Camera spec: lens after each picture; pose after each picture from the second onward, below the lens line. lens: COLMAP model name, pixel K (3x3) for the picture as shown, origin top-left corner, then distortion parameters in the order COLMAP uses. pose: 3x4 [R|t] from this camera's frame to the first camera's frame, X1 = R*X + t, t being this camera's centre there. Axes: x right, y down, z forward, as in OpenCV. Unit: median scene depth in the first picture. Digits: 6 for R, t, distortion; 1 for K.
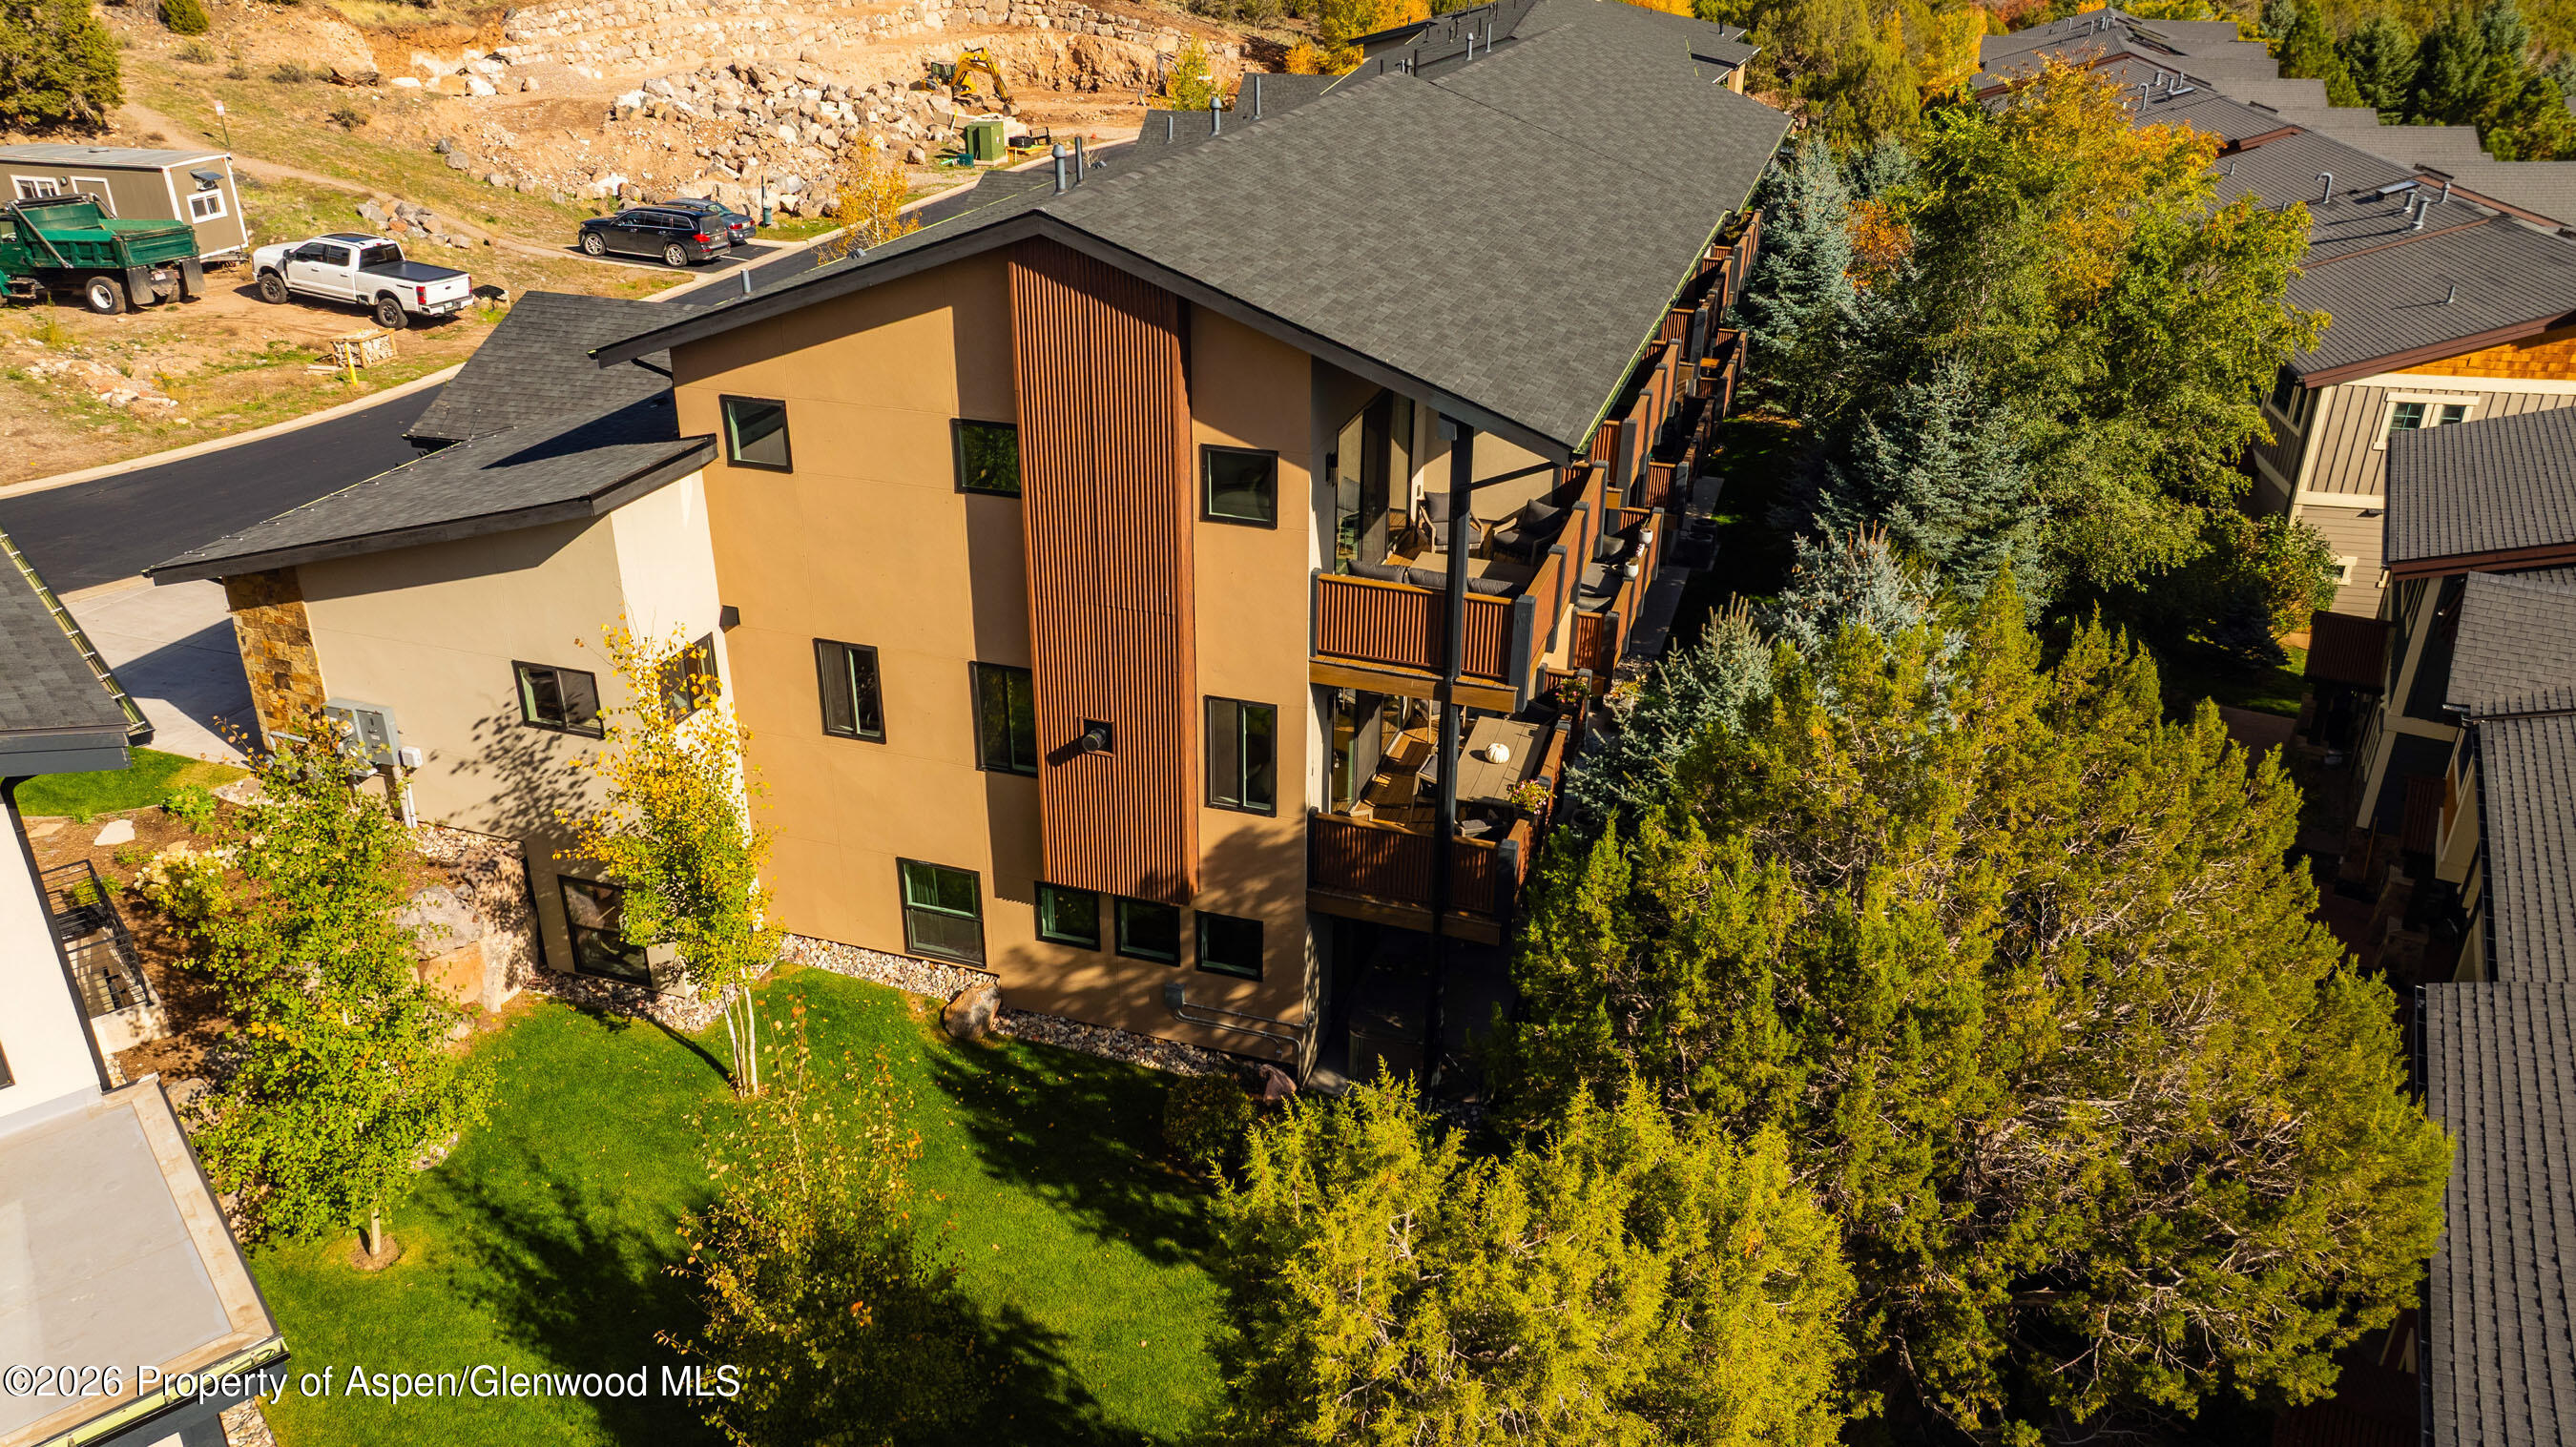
lens RADIAL K [[1811.2, 0, 1270.2], [0, 1811.2, 725.4], [0, 0, 1]] dist [-0.033543, 0.039440]
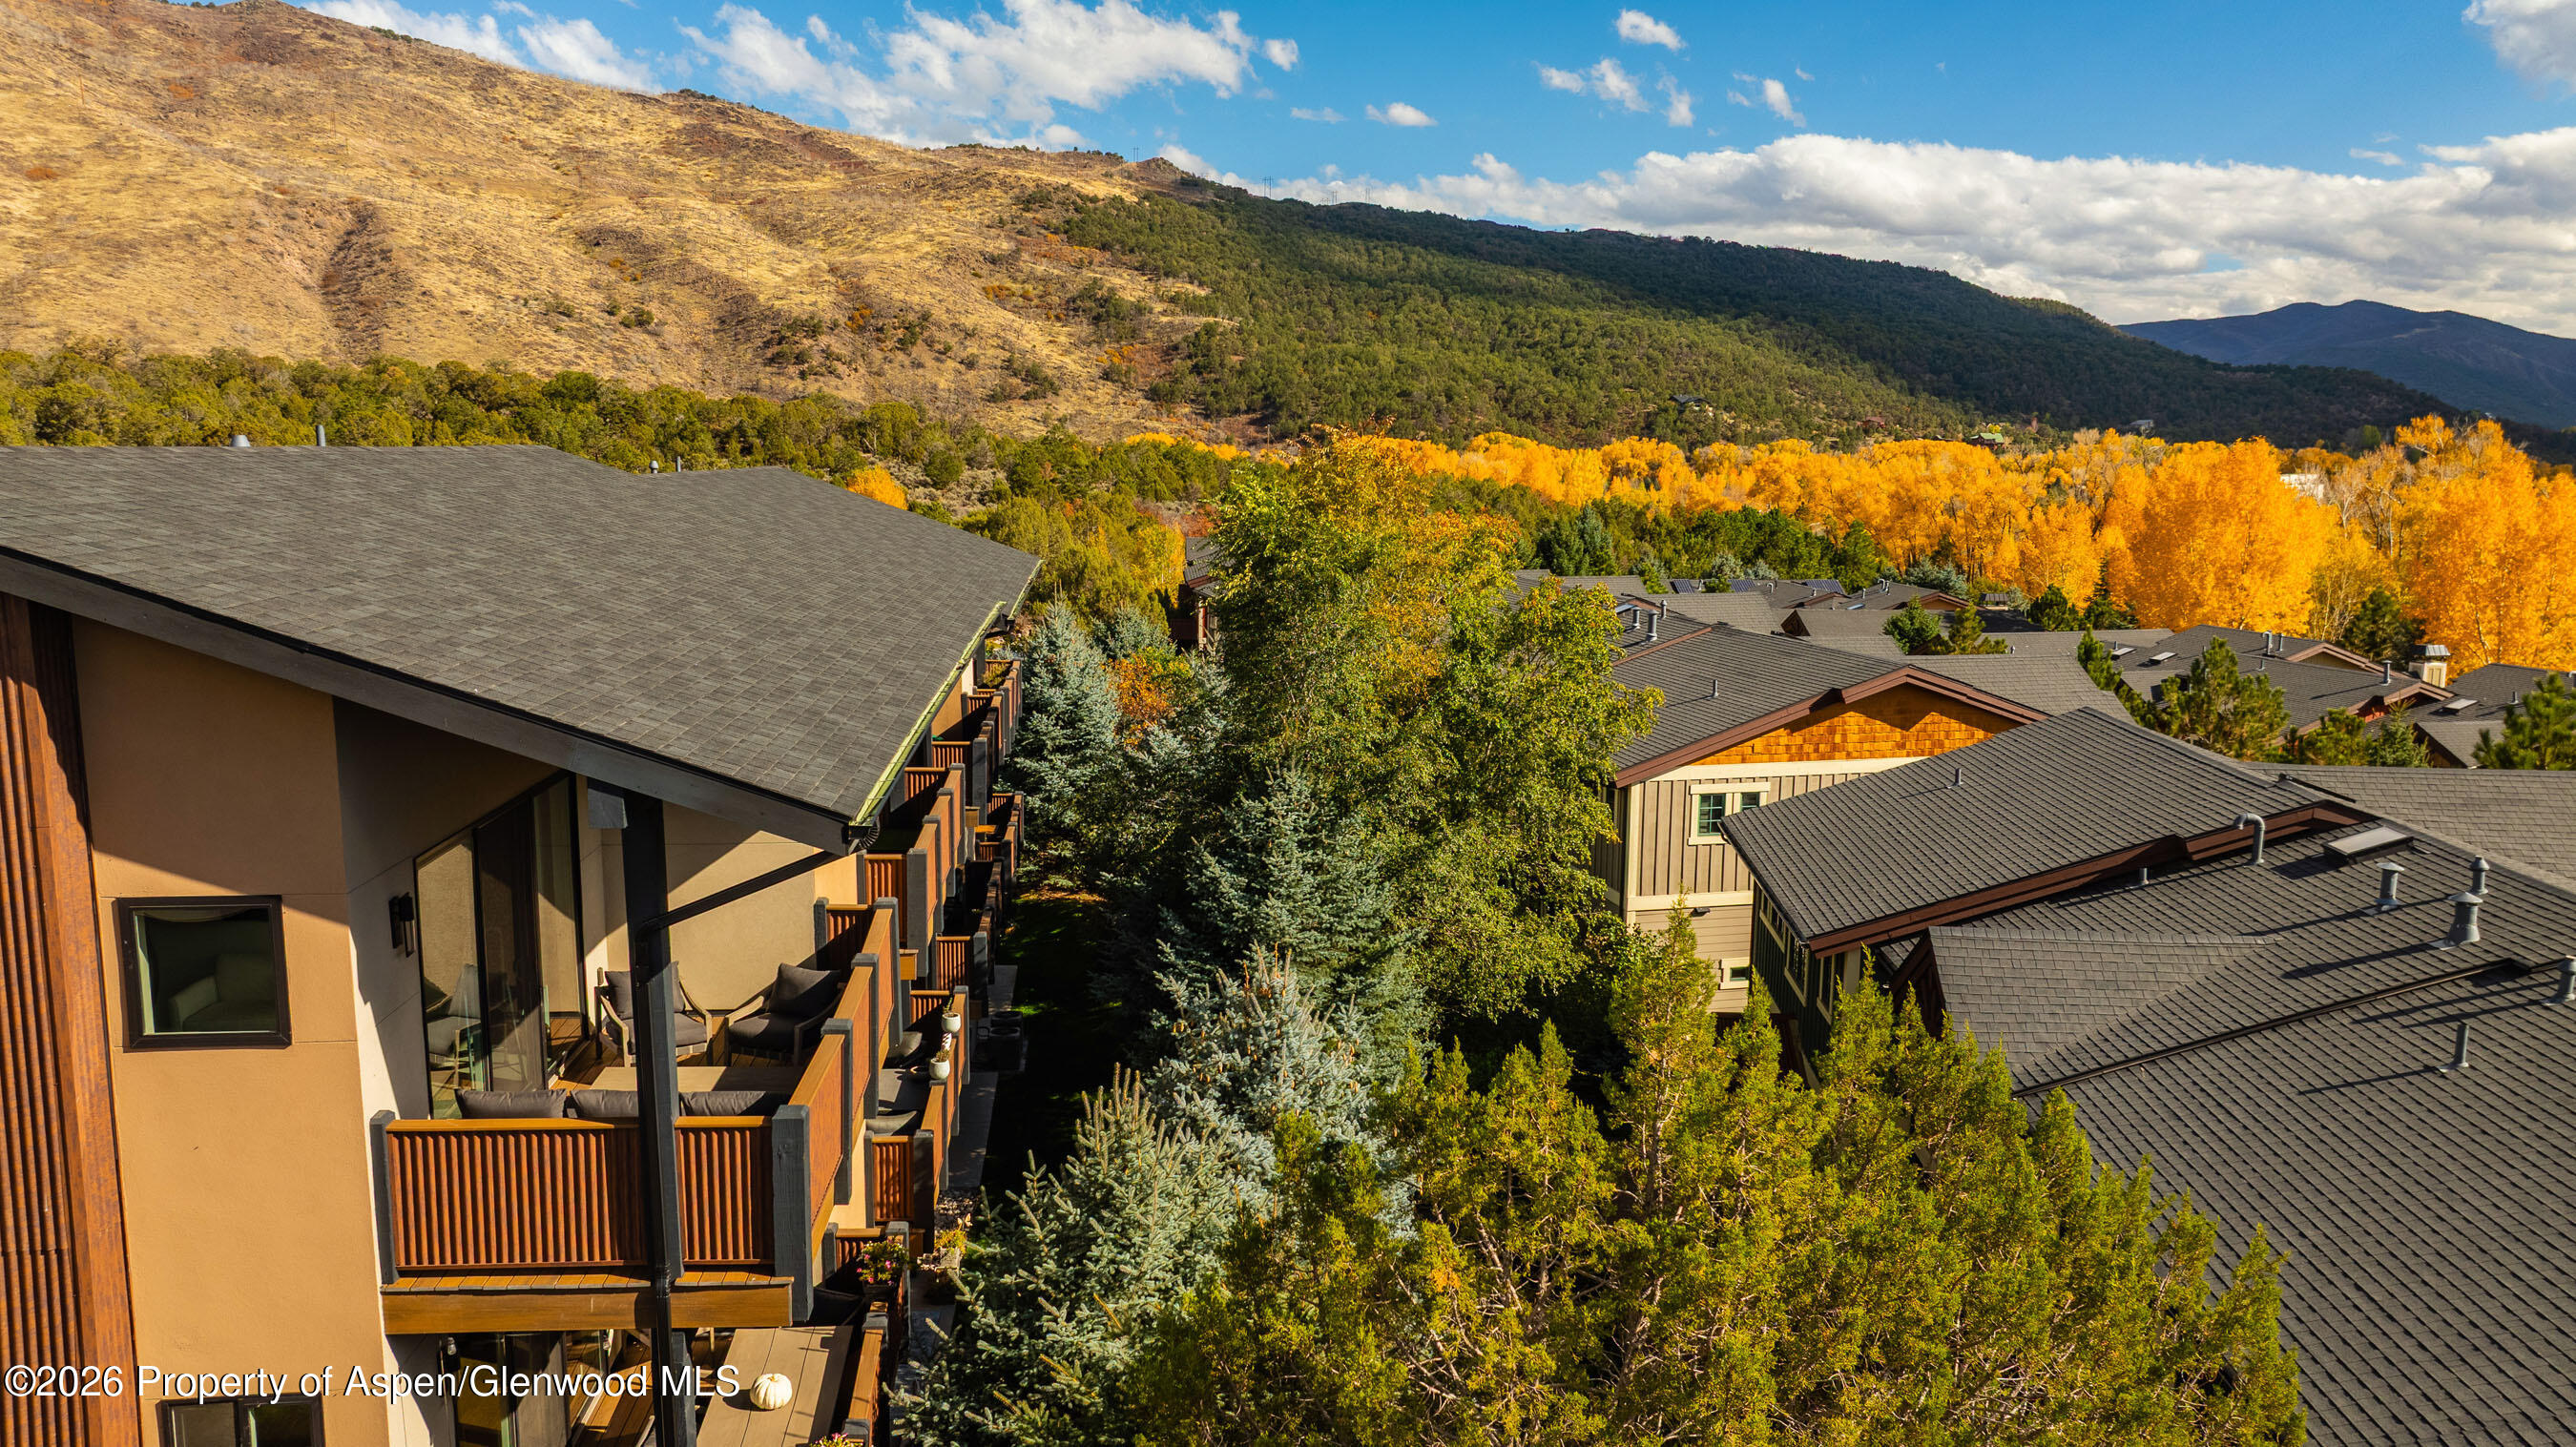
lens RADIAL K [[1811.2, 0, 1270.2], [0, 1811.2, 725.4], [0, 0, 1]] dist [-0.033543, 0.039440]
pose [[0.914110, -0.058150, 0.401274, 0.040852], [0.172486, 0.951418, -0.255054, -0.010732], [-0.366948, 0.302361, 0.879731, 0.284949]]
